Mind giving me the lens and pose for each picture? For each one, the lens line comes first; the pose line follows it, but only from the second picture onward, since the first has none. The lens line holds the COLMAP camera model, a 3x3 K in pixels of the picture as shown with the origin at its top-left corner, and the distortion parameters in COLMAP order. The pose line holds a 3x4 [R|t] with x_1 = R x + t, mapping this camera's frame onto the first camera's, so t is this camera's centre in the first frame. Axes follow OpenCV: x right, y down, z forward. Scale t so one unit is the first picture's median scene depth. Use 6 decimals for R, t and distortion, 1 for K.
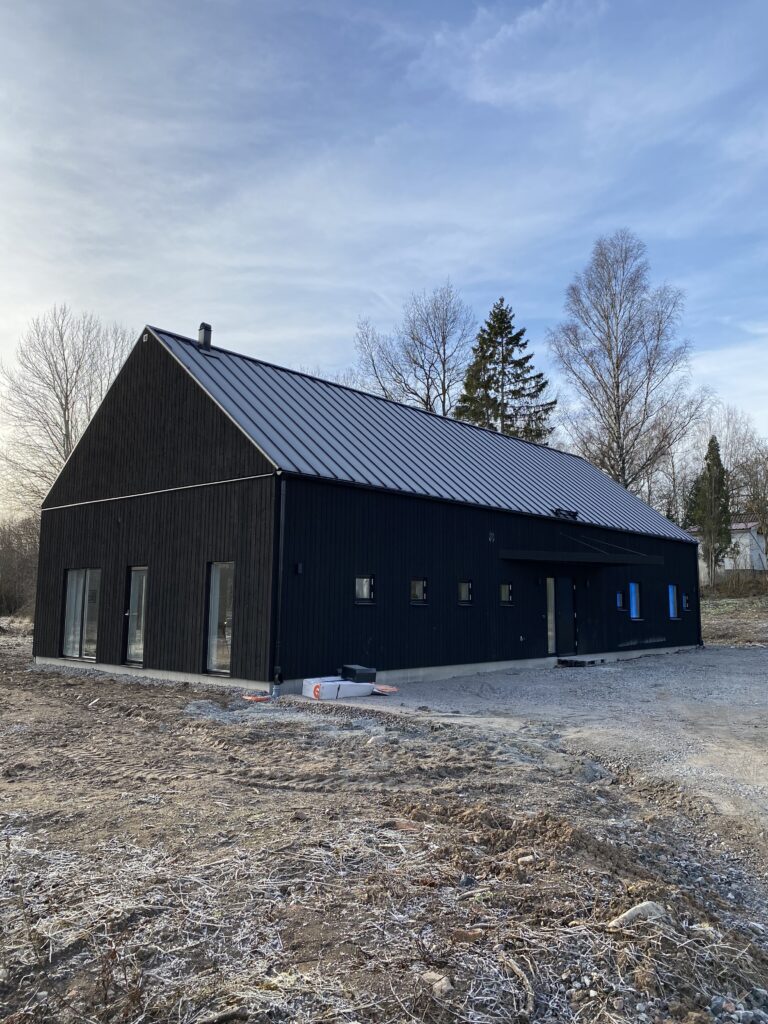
lens RADIAL K [[775.4, 0, 389.5], [0, 775.4, 507.7], [0, 0, 1]] dist [0.036057, -0.001696]
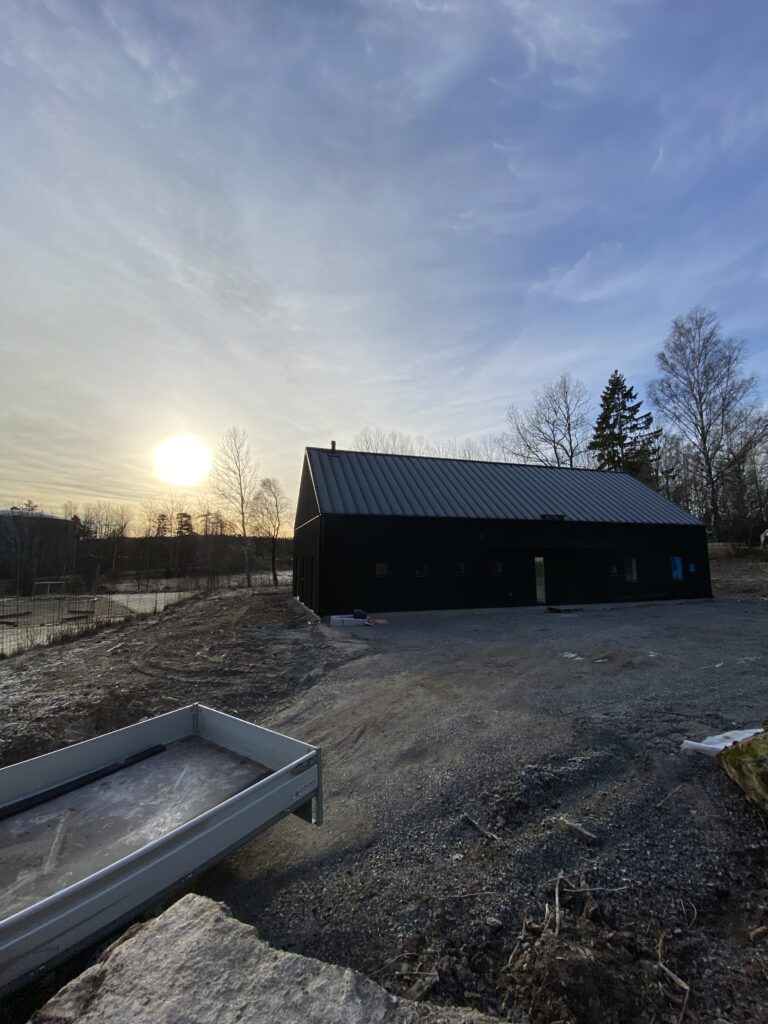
lens RADIAL K [[417.9, 0, 382.6], [0, 417.9, 510.7], [0, 0, 1]] dist [0.002911, -0.000471]
pose [[0.869856, -0.072412, -0.487962, 0.126882], [0.073756, 0.997140, -0.016493, -0.006263], [0.487760, -0.021643, 0.872709, 0.024488]]
